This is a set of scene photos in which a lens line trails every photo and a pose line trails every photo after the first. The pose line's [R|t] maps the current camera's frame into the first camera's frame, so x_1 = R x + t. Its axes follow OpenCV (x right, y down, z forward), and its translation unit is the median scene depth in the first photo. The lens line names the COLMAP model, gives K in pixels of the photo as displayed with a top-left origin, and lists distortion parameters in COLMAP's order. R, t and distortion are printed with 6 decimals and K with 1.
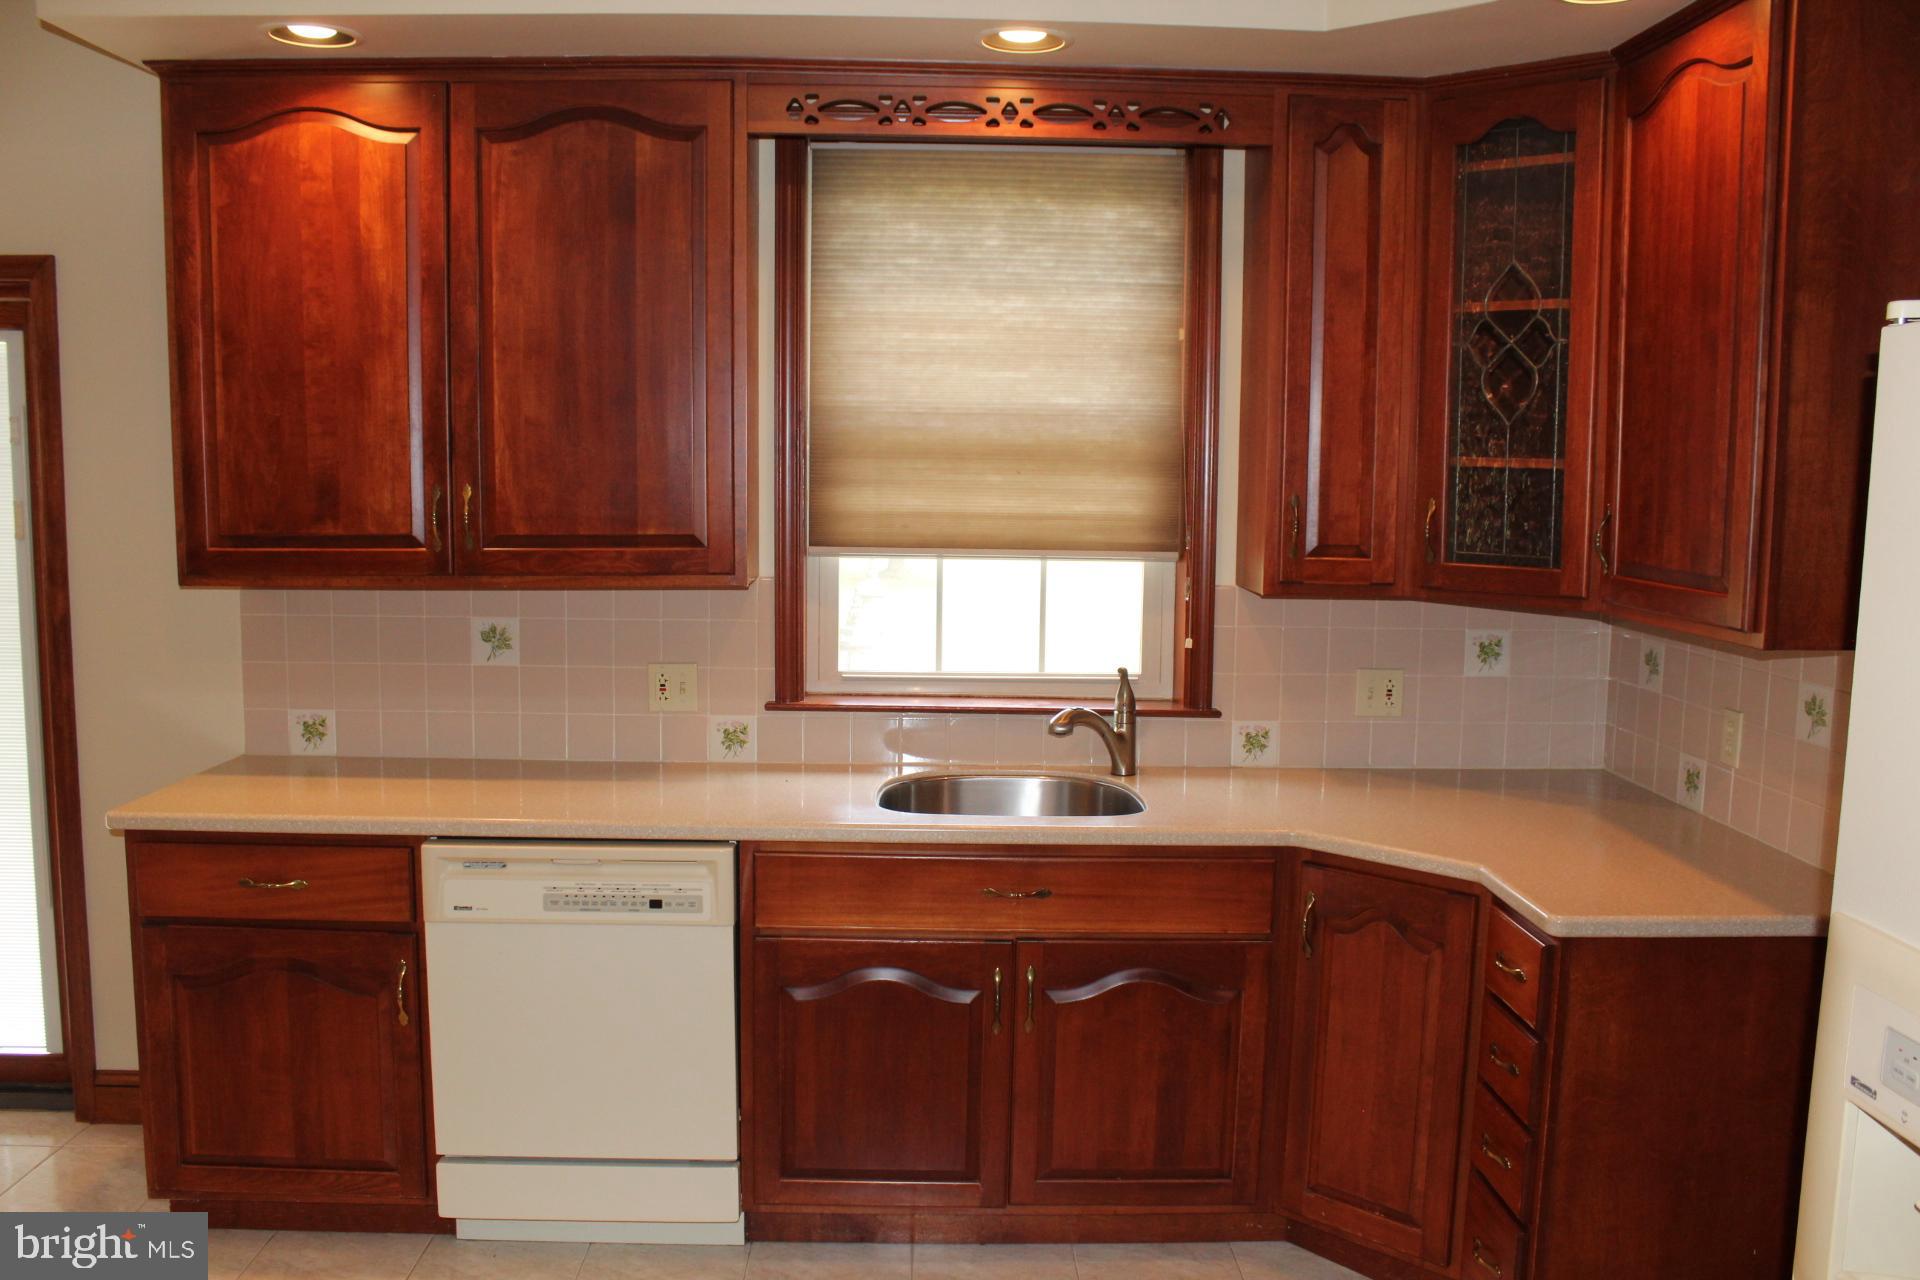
lens RADIAL K [[1603.8, 0, 962.4], [0, 1603.8, 645.5], [0, 0, 1]] dist [-0.170567, 0.160951]
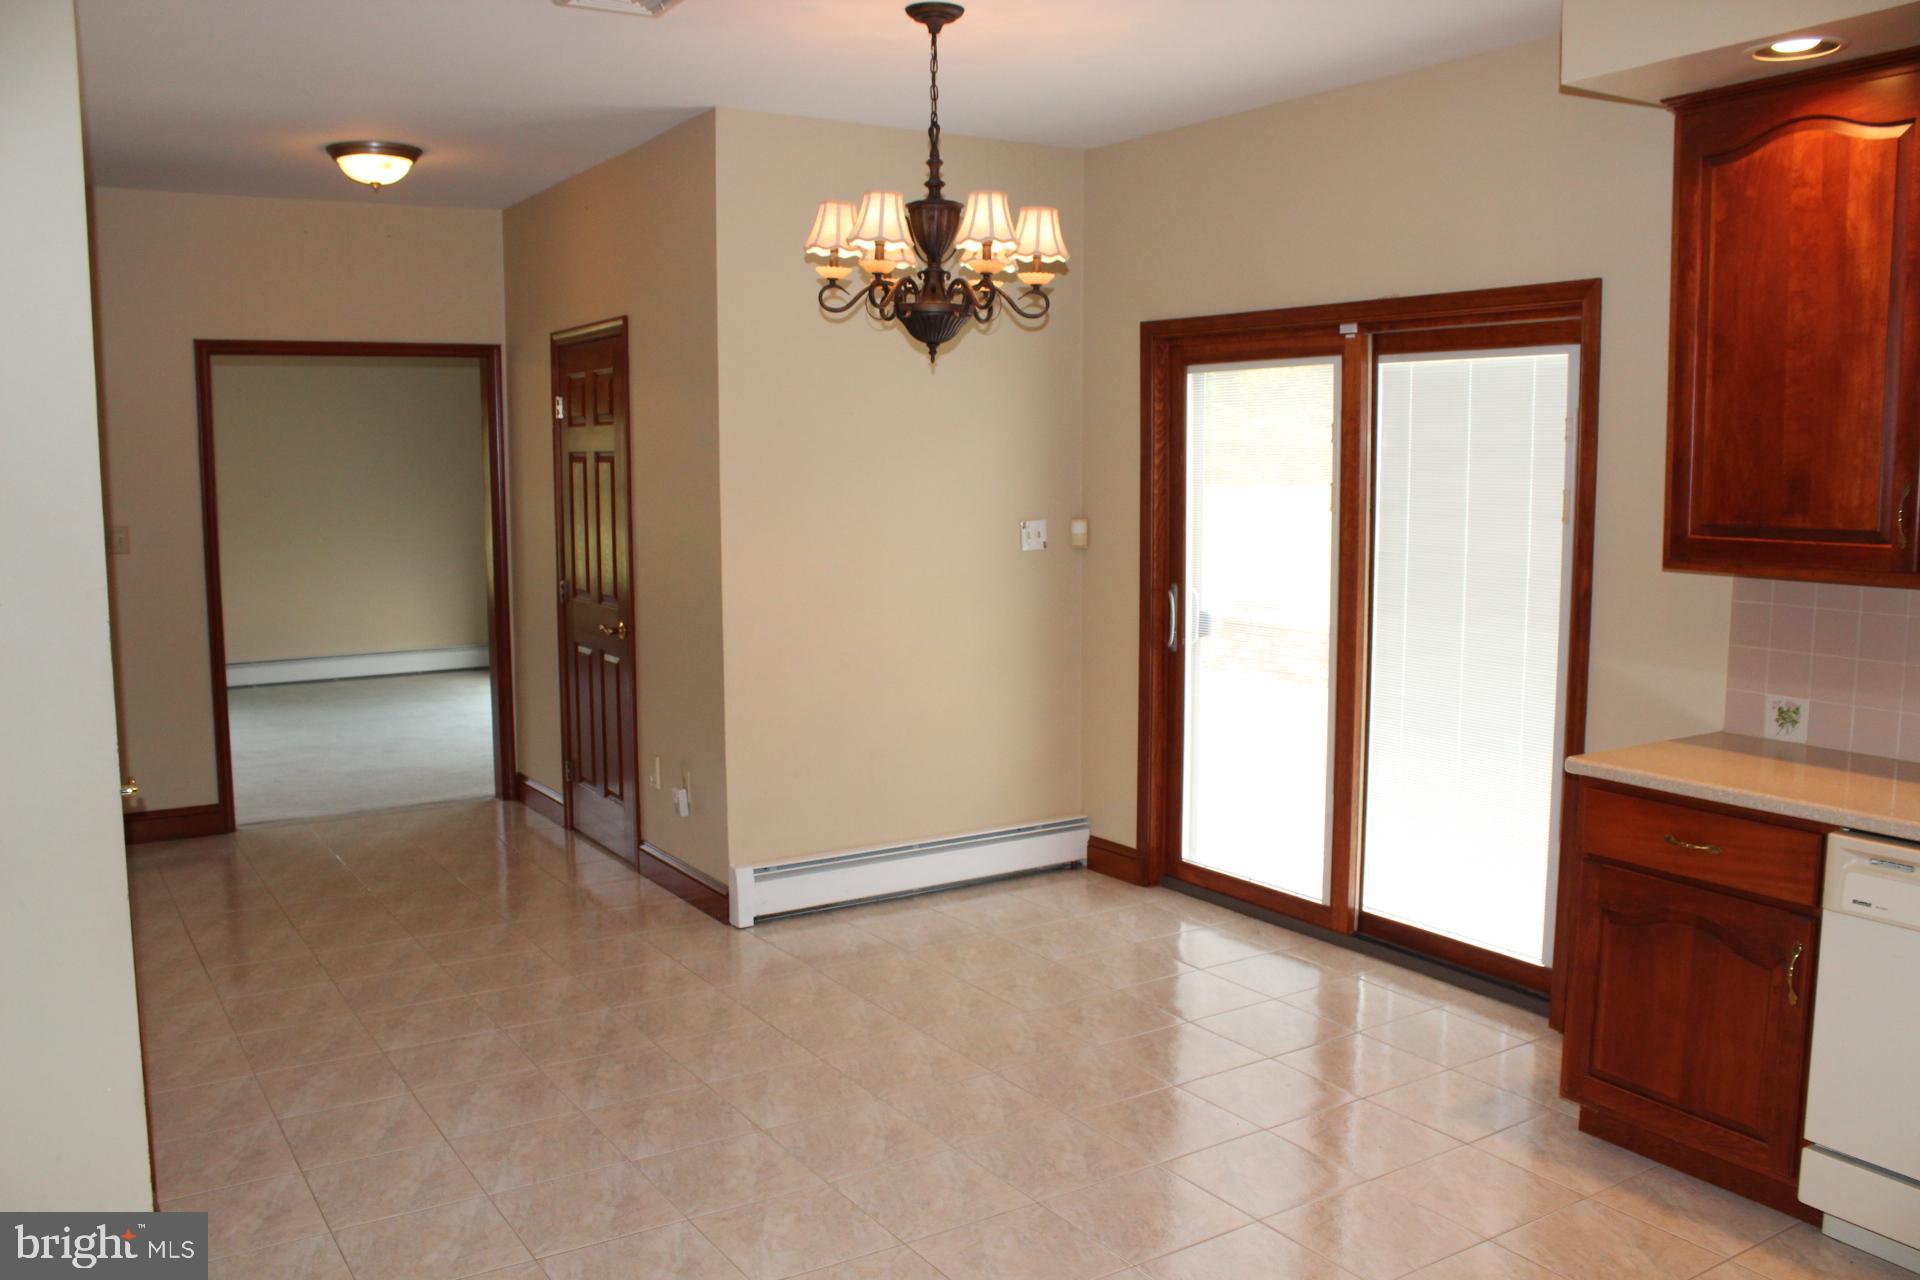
lens RADIAL K [[1603.8, 0, 962.4], [0, 1603.8, 645.5], [0, 0, 1]] dist [-0.170567, 0.160951]
pose [[0.522149, 0.089972, -0.848095, 0.188706], [-0.089447, 0.994713, 0.050456, 0.005211], [0.848151, 0.049514, 0.527436, -0.010654]]
